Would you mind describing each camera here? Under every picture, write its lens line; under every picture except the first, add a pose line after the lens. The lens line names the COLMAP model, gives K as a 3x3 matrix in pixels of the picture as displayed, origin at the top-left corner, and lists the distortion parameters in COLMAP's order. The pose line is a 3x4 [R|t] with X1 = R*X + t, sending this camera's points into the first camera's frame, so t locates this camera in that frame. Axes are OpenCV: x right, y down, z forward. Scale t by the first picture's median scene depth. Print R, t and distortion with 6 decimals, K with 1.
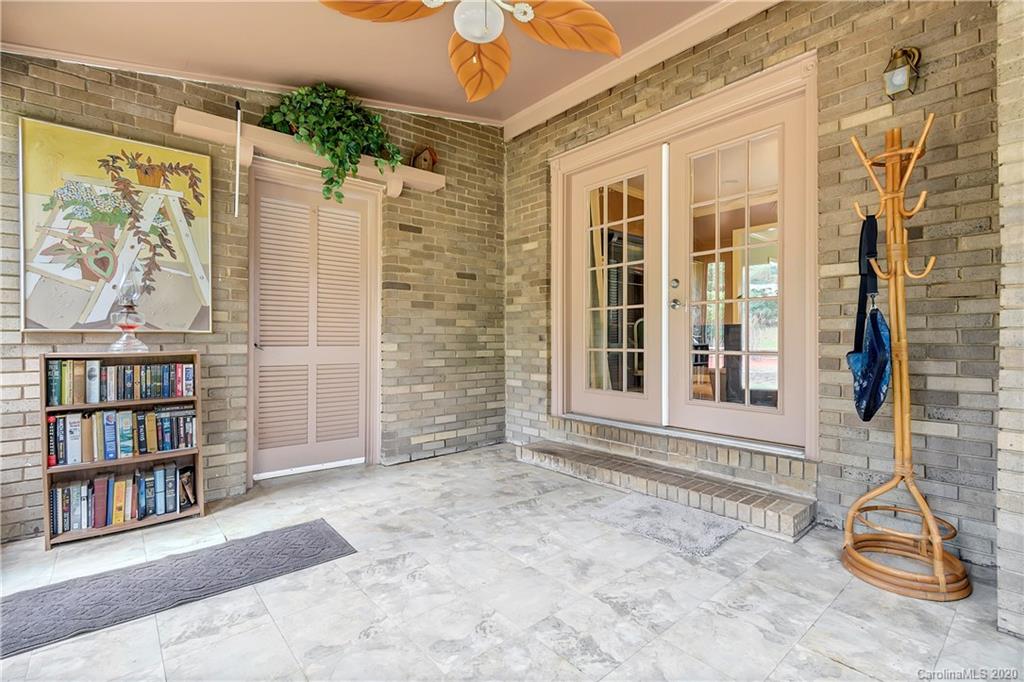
lens RADIAL K [[468.4, 0, 511.3], [0, 468.4, 339.3], [0, 0, 1]] dist [0.005044, -0.001266]
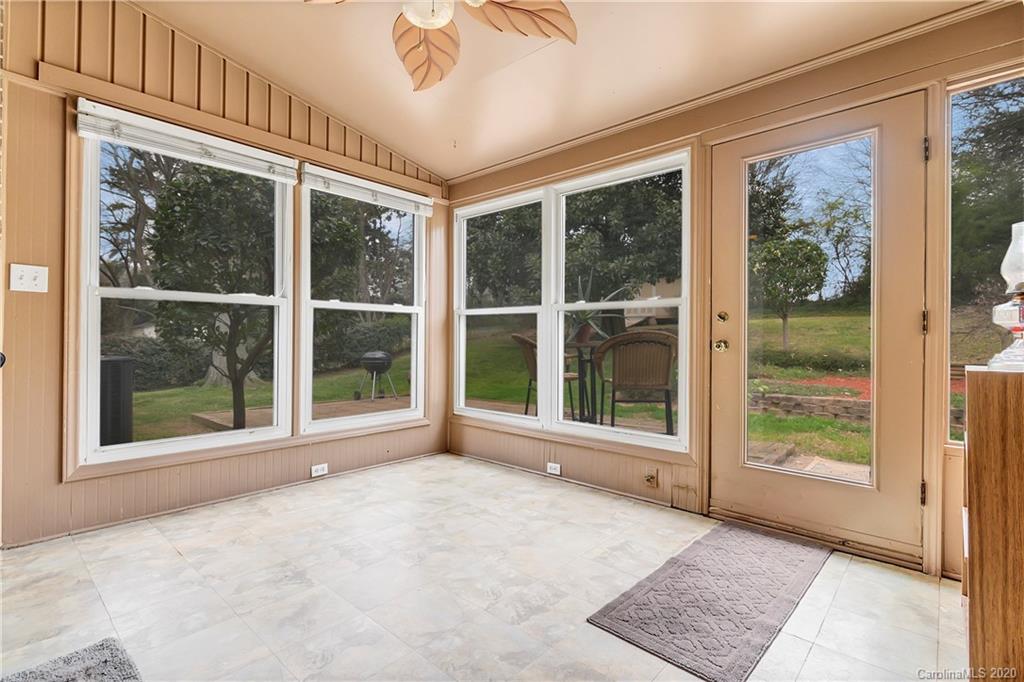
lens RADIAL K [[468.4, 0, 512.7], [0, 468.4, 338.1], [0, 0, 1]] dist [0.005044, -0.001266]
pose [[-0.990984, -0.006358, -0.133831, -0.121355], [-0.006356, 0.999980, -0.000440, -0.011966], [0.133831, 0.000415, -0.991004, 2.058696]]
